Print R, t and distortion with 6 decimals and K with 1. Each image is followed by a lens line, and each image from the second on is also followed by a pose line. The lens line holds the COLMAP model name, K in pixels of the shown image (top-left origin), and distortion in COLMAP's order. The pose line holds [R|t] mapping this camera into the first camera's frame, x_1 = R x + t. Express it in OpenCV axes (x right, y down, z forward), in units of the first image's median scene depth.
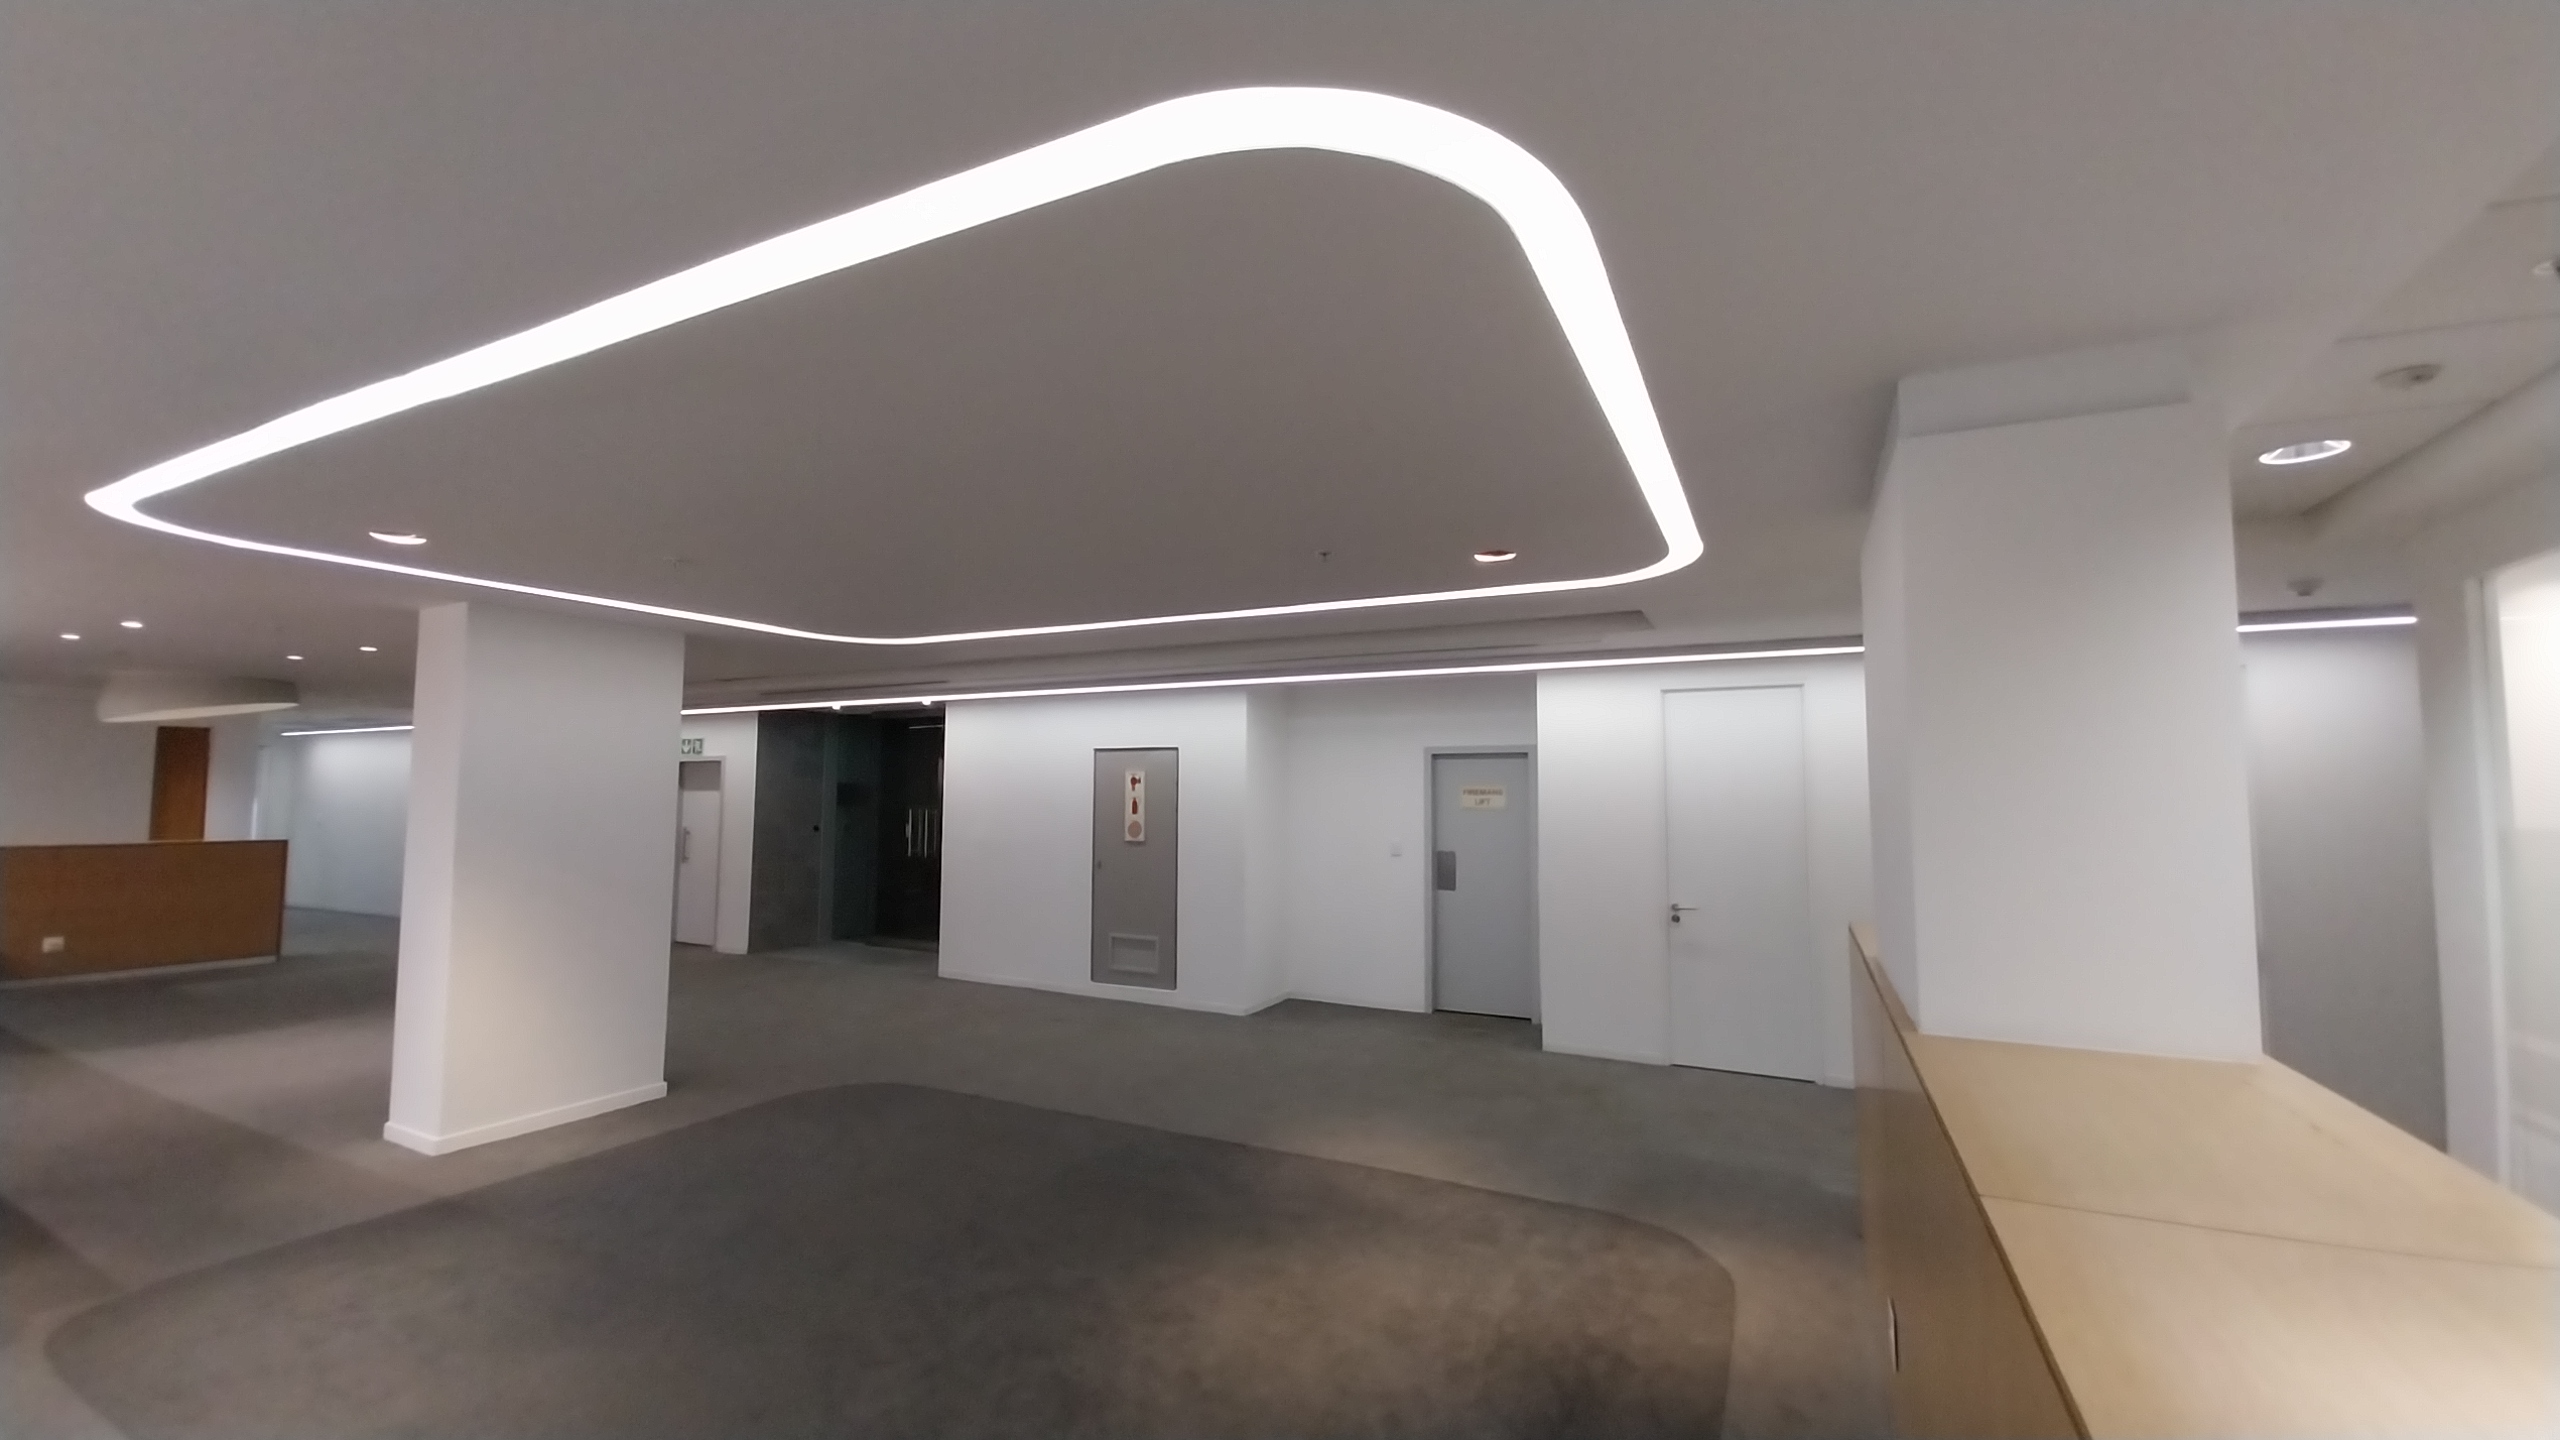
lens RADIAL K [[1011.1, 0, 1305.5], [0, 1011.1, 721.3], [0, 0, 1]] dist [-0.002999, -0.006305]
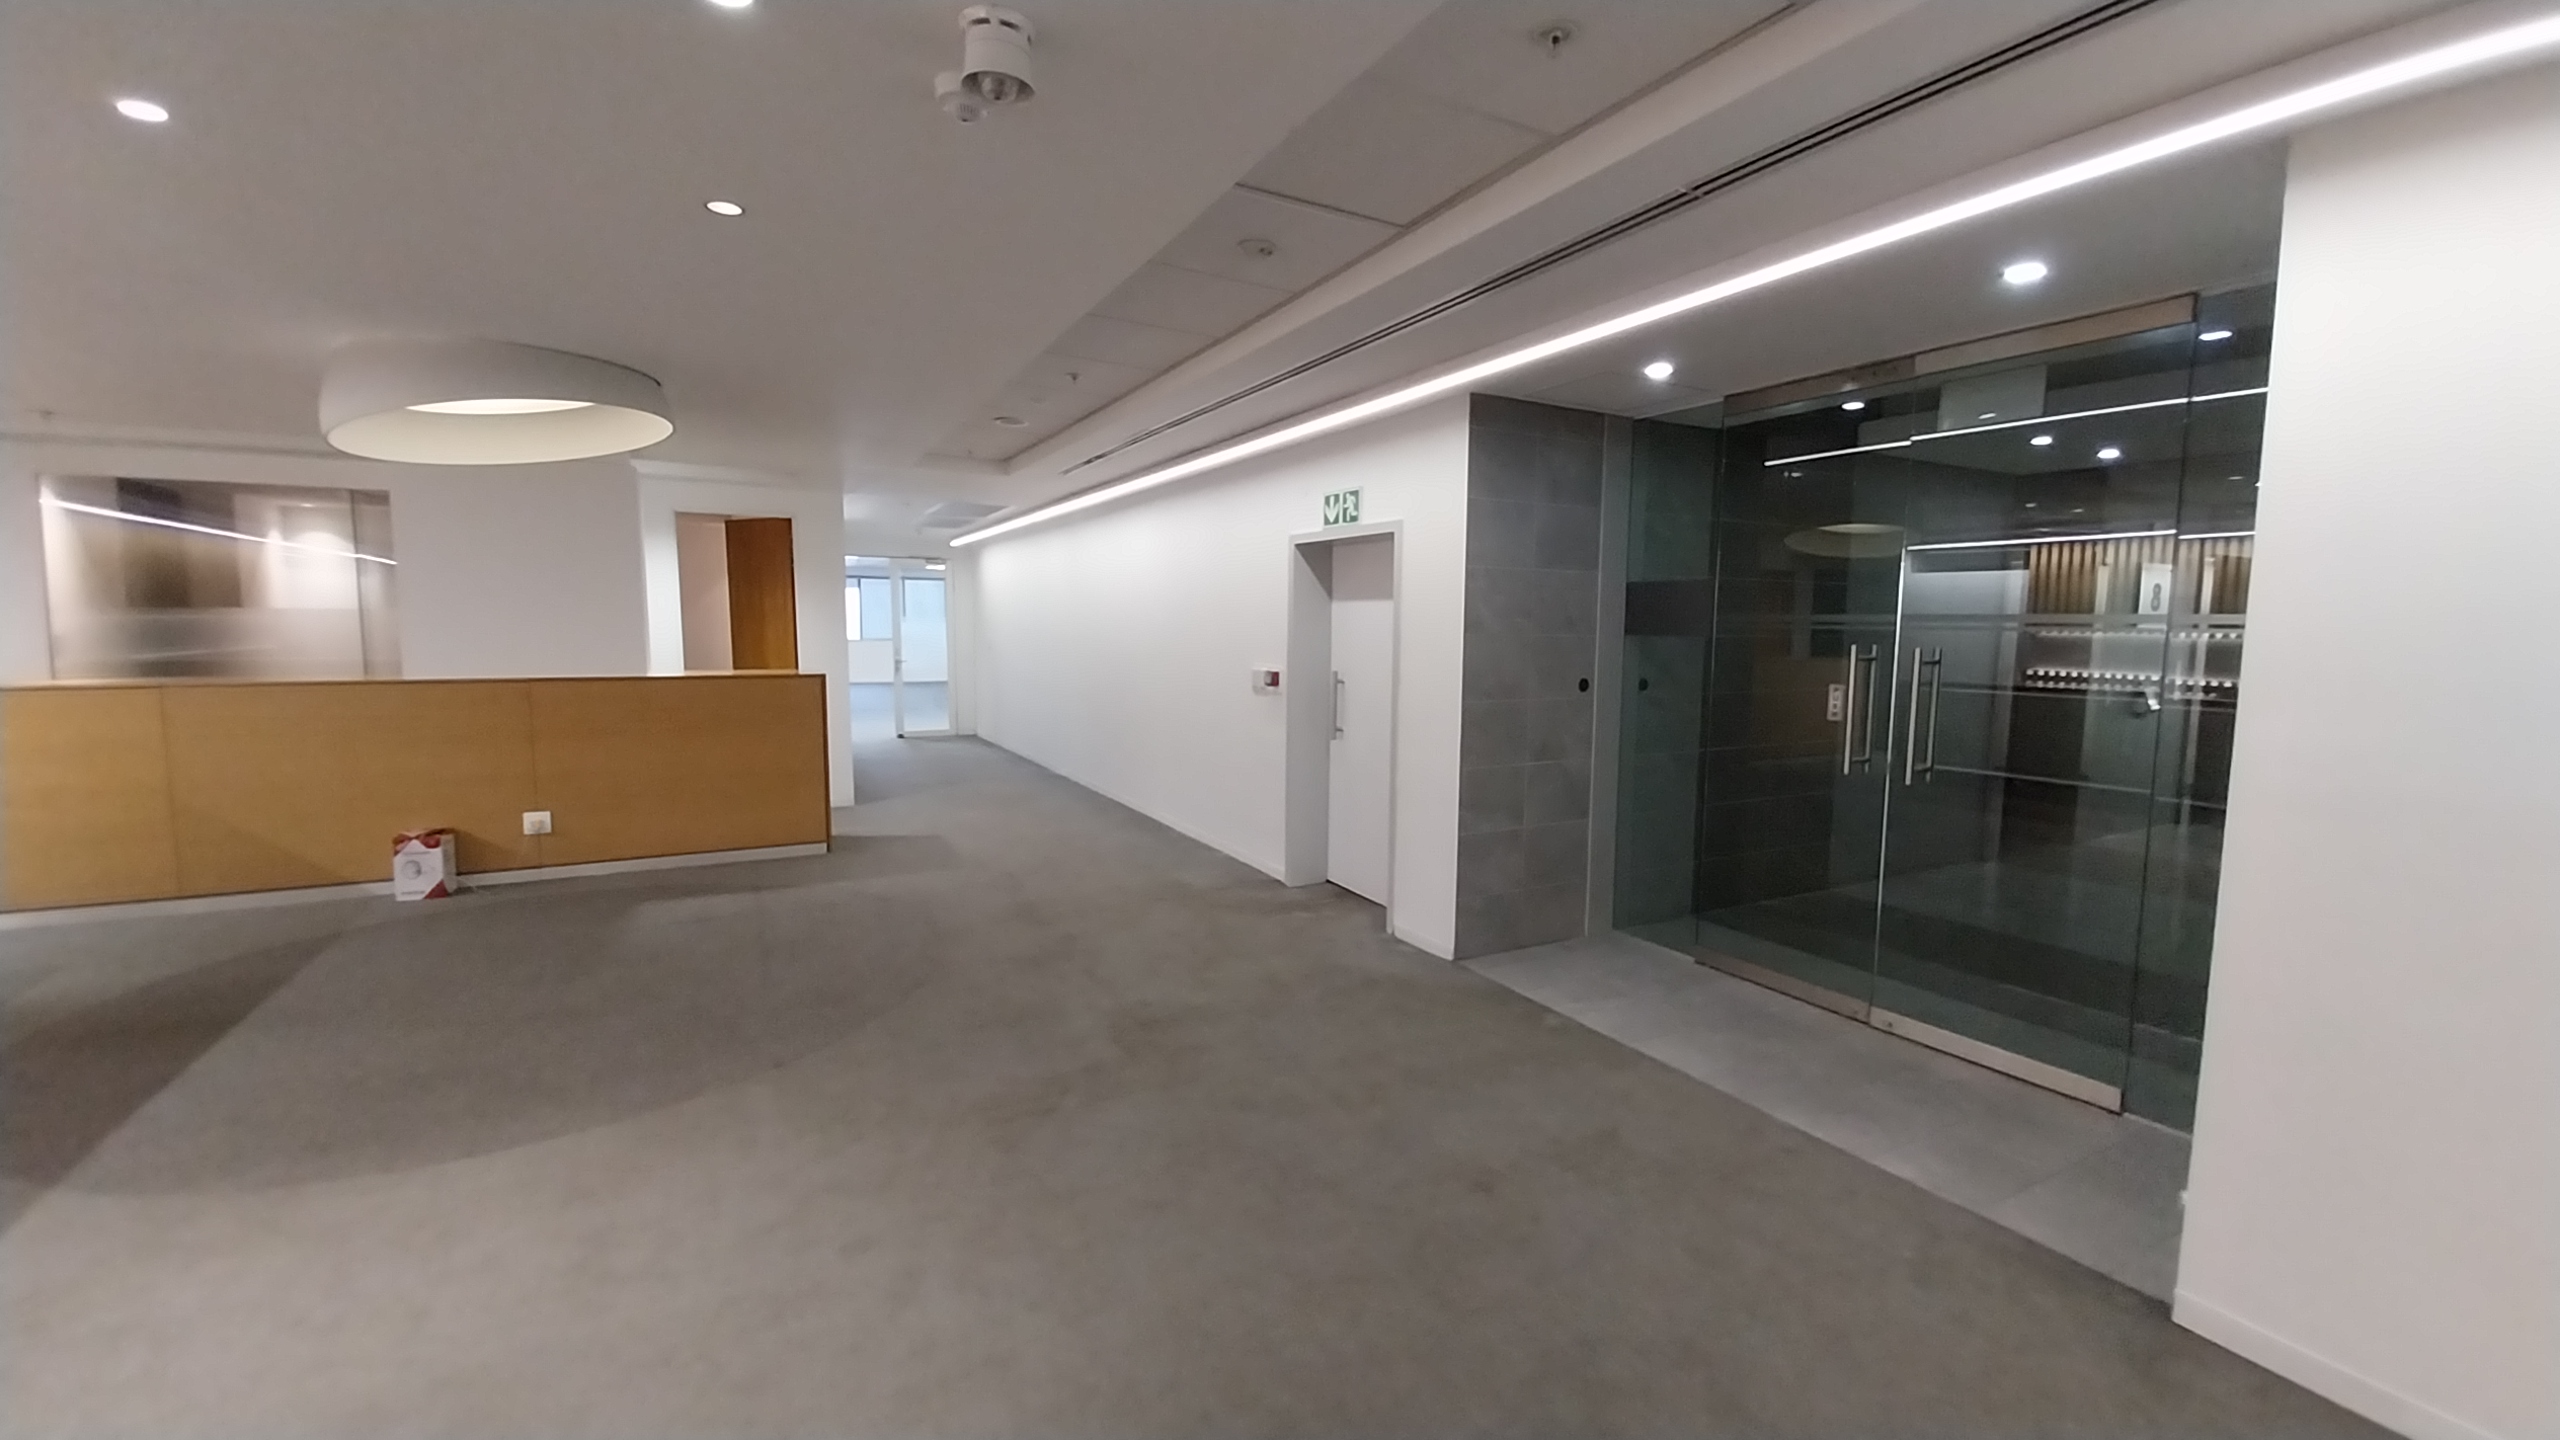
lens RADIAL K [[1011.1, 0, 1337.5], [0, 1011.1, 734.1], [0, 0, 1]] dist [-0.002999, -0.006305]
pose [[0.835700, 0.069542, -0.544766, -0.341099], [0.030196, 0.984631, 0.172016, 0.049599], [0.548356, -0.160203, 0.820756, 0.589628]]
